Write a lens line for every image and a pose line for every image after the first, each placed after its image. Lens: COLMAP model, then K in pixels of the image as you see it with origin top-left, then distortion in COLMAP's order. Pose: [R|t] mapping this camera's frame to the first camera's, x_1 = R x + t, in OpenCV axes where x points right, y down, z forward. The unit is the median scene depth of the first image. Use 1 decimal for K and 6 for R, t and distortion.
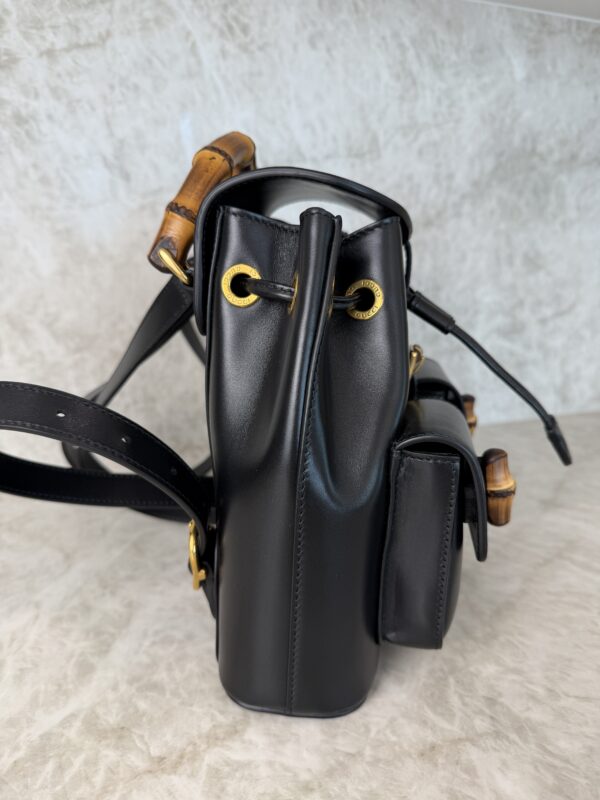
lens RADIAL K [[595.4, 0, 303.1], [0, 595.4, 394.8], [0, 0, 1]] dist [-0.042141, 0.012510]
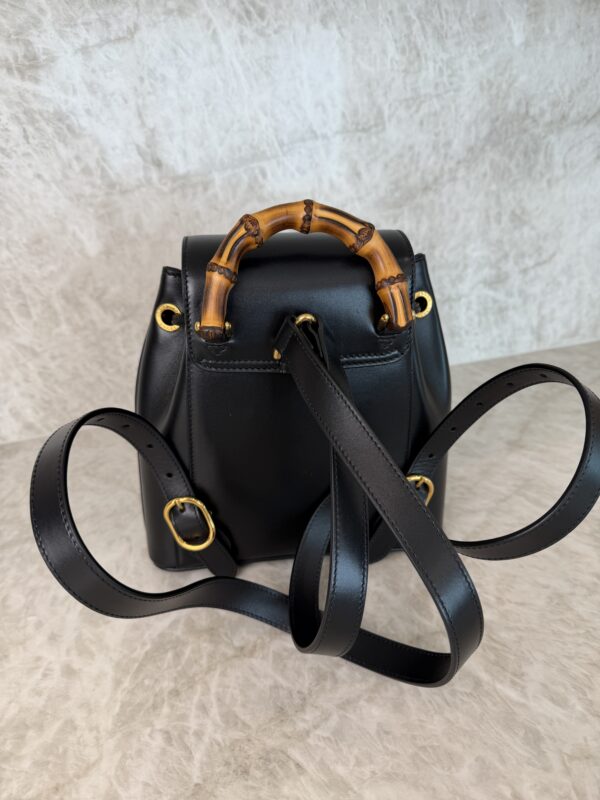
lens RADIAL K [[588.6, 0, 305.2], [0, 588.6, 401.8], [0, 0, 1]] dist [-0.028875, 0.006261]
pose [[0.999744, -0.009051, 0.020722, -0.051760], [0.004550, 0.978181, 0.207705, -0.165347], [-0.022150, -0.207558, 0.977972, -0.186818]]
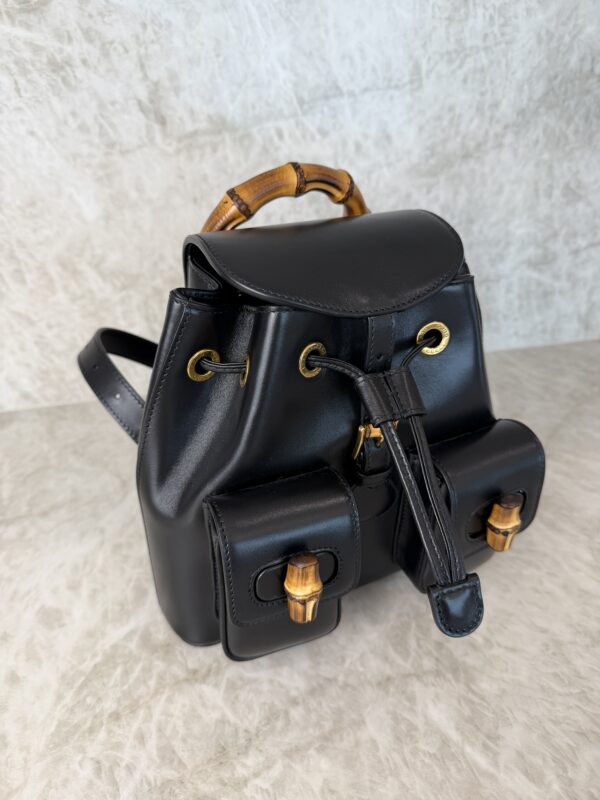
lens RADIAL K [[593.3, 0, 307.0], [0, 593.3, 399.5], [0, 0, 1]] dist [-0.042566, 0.017124]
pose [[0.996431, 0.057070, -0.062199, 0.040590], [-0.037310, 0.958704, 0.281947, -0.214797], [0.075721, -0.278620, 0.957412, -0.082597]]
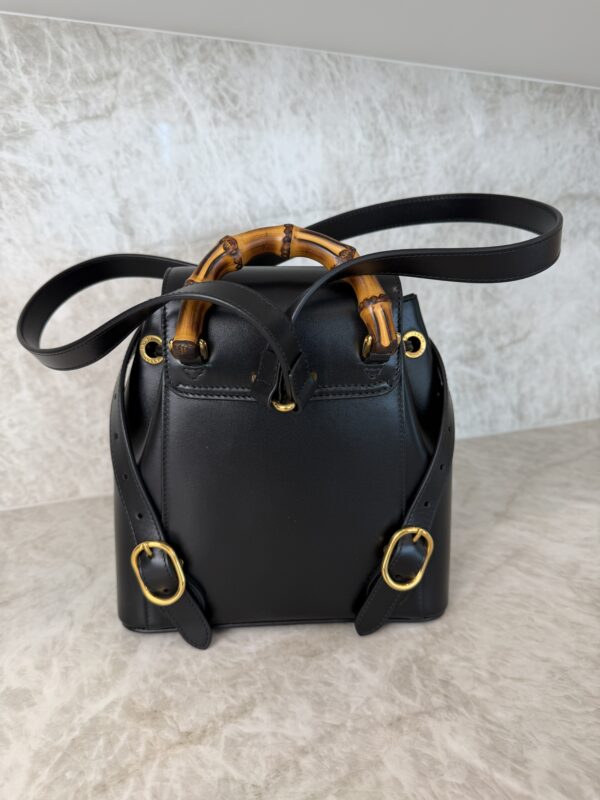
lens RADIAL K [[588.5, 0, 300.0], [0, 588.5, 400.0], [0, 0, 1]] dist [-0.028960, 0.006753]
pose [[0.999367, -0.008911, 0.034432, -0.018167], [0.008555, 0.999909, 0.010478, -0.060403], [-0.034522, -0.010177, 0.999352, -0.139475]]
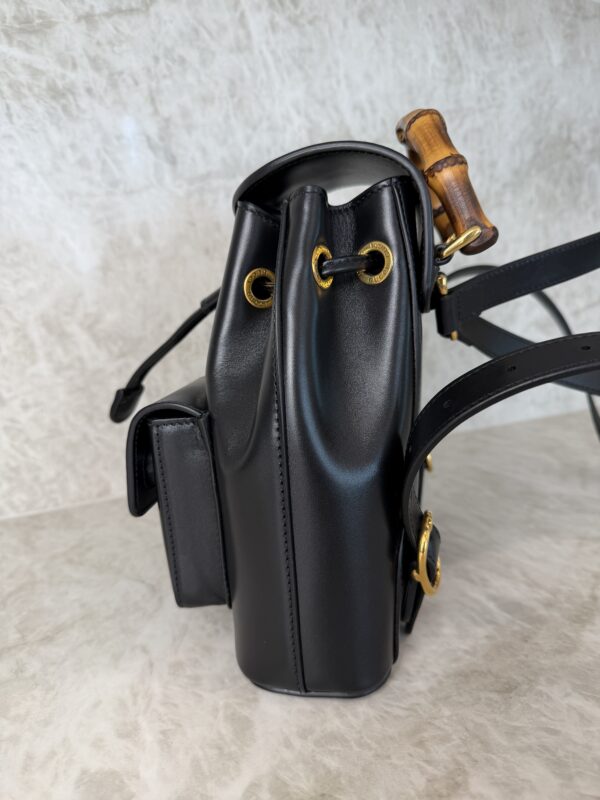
lens RADIAL K [[595.1, 0, 300.0], [0, 595.1, 400.0], [0, 0, 1]] dist [-0.036442, 0.008892]
pose [[0.995123, -0.038511, 0.090813, -0.212397], [0.038806, 0.999246, -0.001490, 0.004817], [-0.090687, 0.005007, 0.995867, 0.093013]]
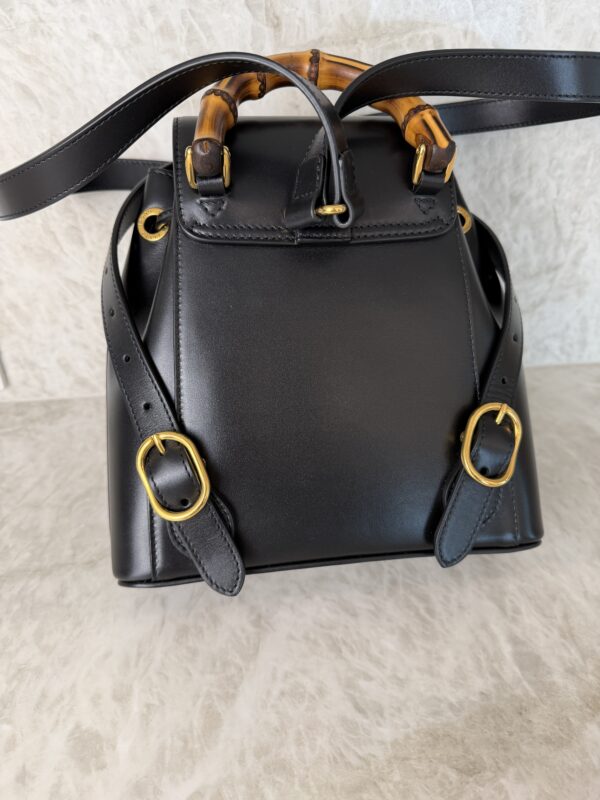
lens RADIAL K [[587.0, 0, 296.8], [0, 587.0, 394.1], [0, 0, 1]] dist [-0.032700, 0.000270]
pose [[0.973632, 0.145277, -0.175882, -0.092130], [-0.069210, 0.922774, 0.379076, -0.234546], [0.217370, -0.356908, 0.908497, 0.227629]]
